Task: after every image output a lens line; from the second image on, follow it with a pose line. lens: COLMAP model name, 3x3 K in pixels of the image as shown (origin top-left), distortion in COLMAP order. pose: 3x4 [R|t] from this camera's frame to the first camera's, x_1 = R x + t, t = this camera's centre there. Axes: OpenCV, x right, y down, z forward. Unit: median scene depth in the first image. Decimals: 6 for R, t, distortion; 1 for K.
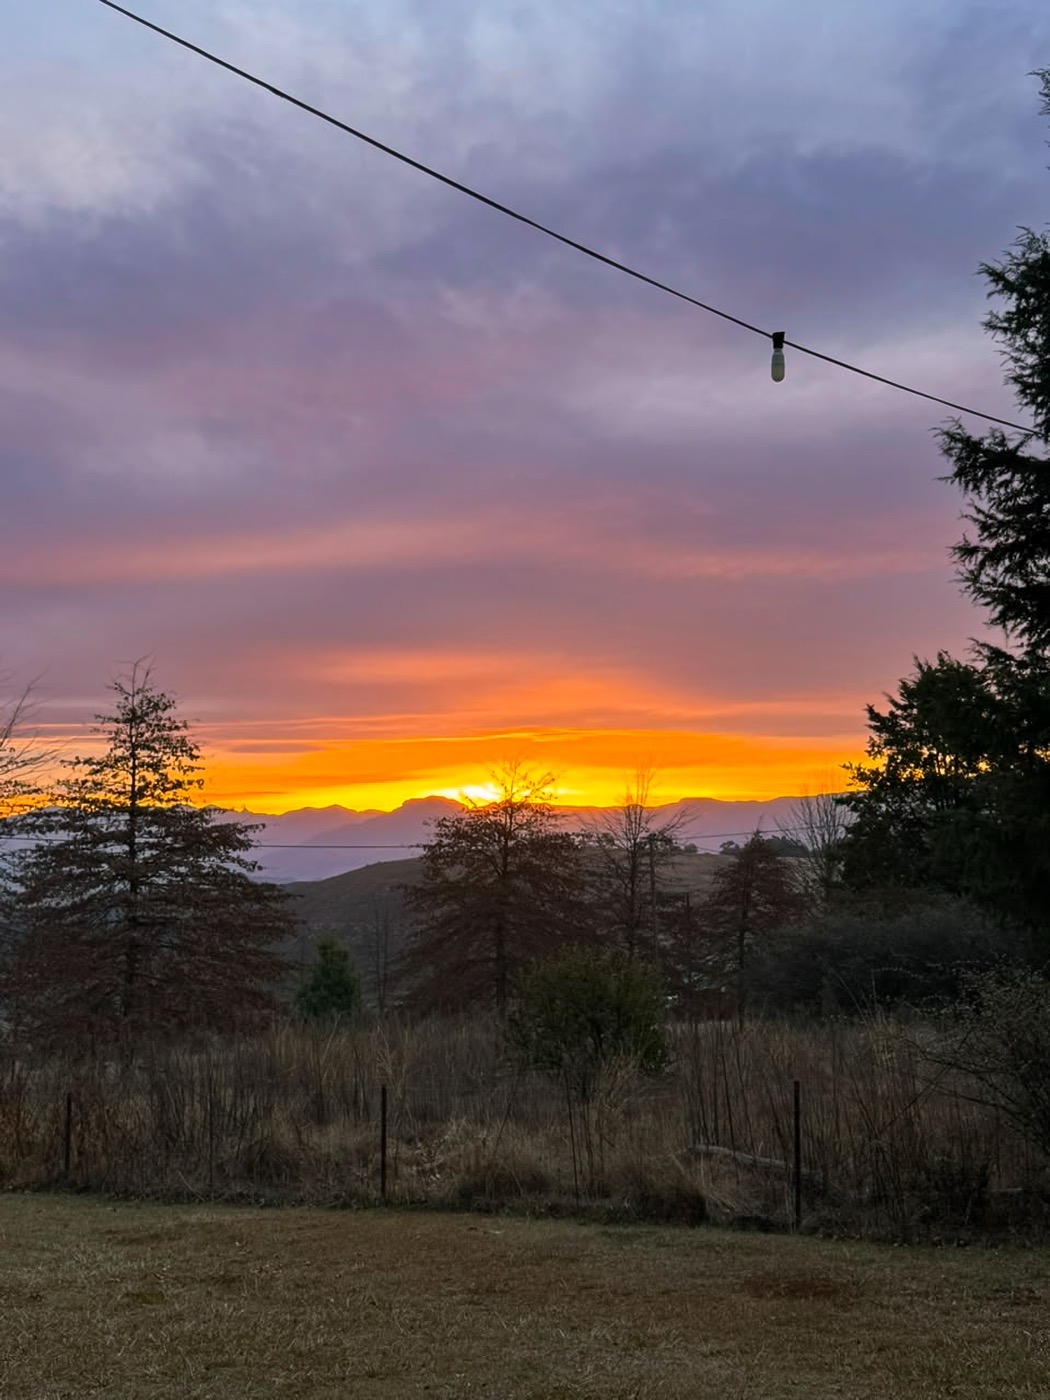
lens RADIAL K [[1642.1, 0, 525.0], [0, 1642.1, 700.0], [0, 0, 1]] dist [0.197582, -0.415211]
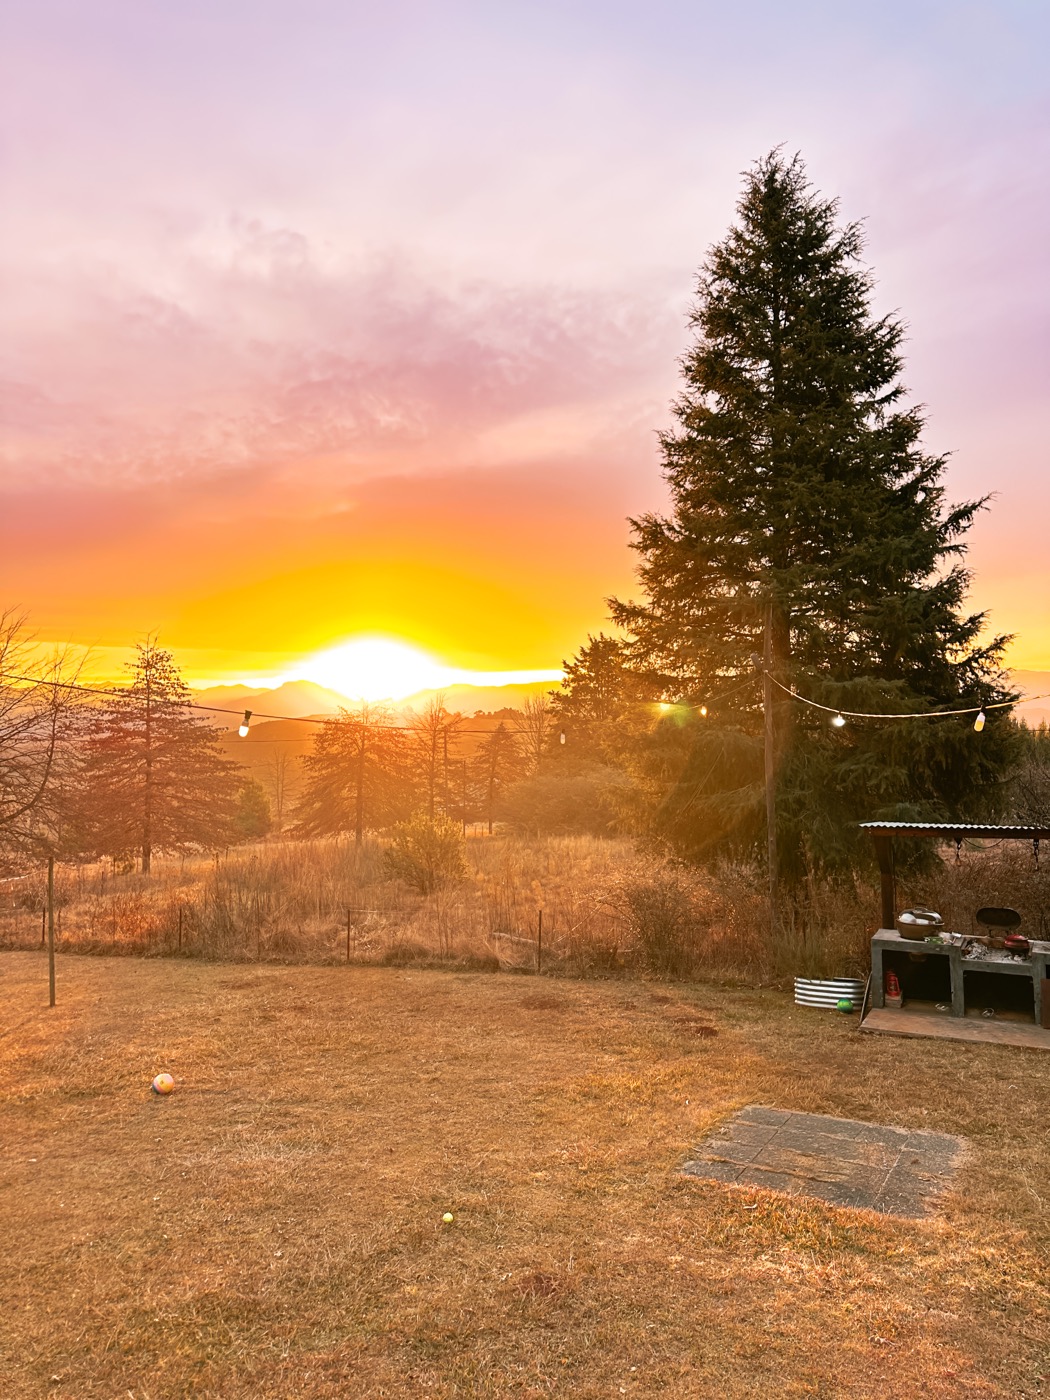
lens RADIAL K [[982.5, 0, 518.8], [0, 982.5, 693.3], [0, 0, 1]] dist [0.205821, -0.428331]
pose [[0.986265, 0.012709, 0.164681, -0.027276], [-0.025340, 0.996874, 0.074828, -0.048766], [-0.163215, -0.077973, 0.983504, -0.093131]]
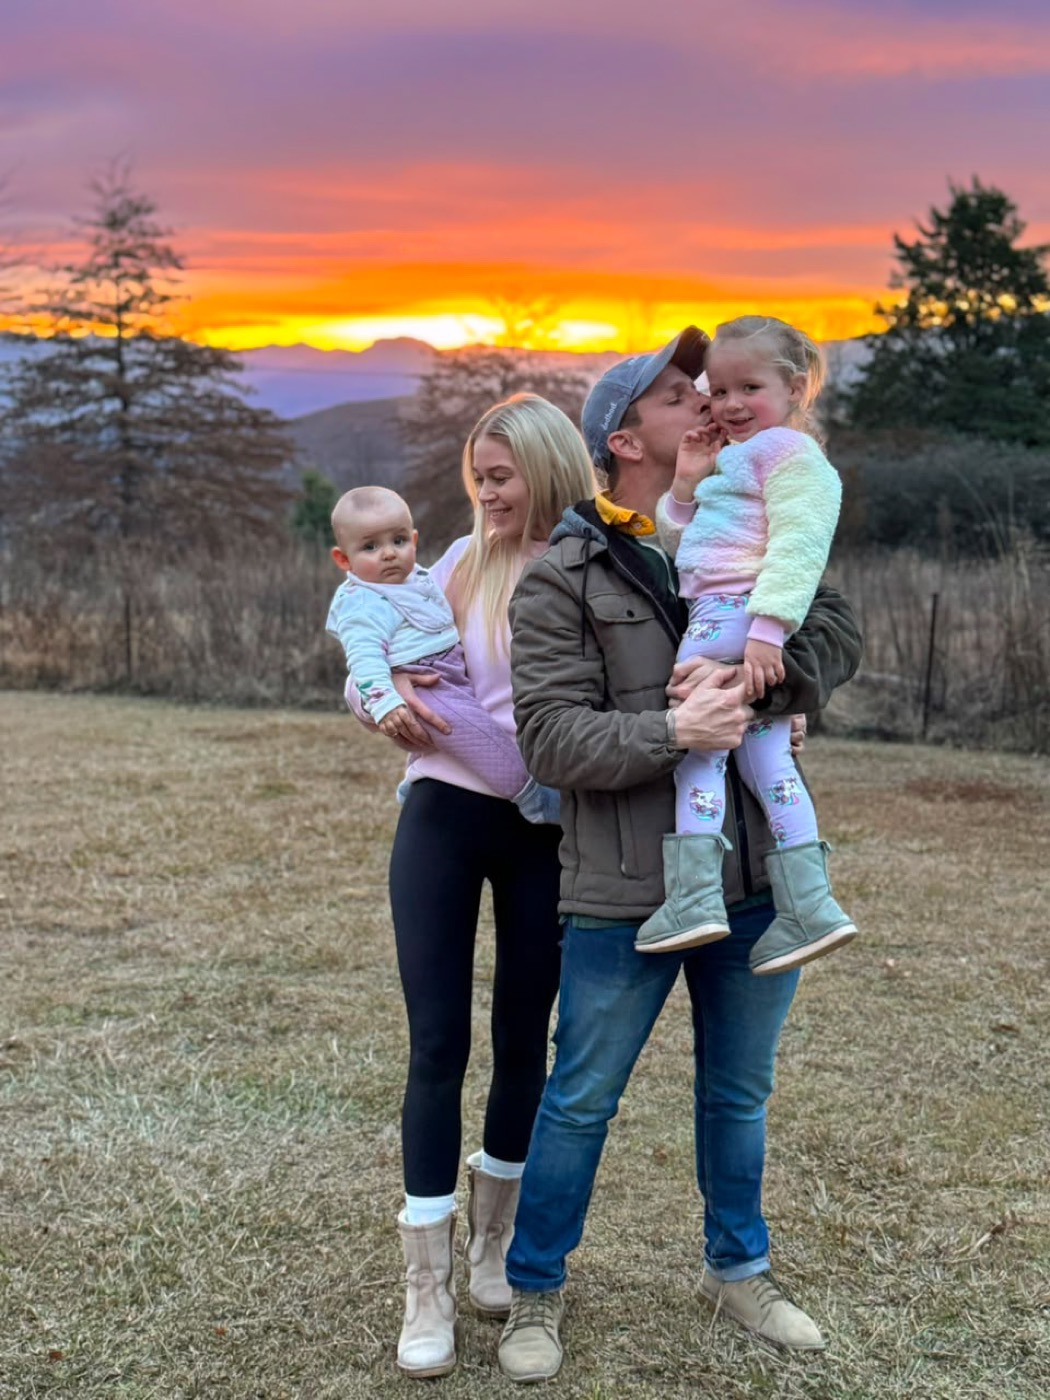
lens RADIAL K [[1642.1, 0, 525.0], [0, 1642.1, 700.0], [0, 0, 1]] dist [0.197582, -0.415211]
pose [[0.999499, 0.019534, 0.024897, -0.025022], [-0.025511, 0.962891, 0.268684, 0.011133], [-0.018725, -0.269184, 0.962907, 0.022455]]
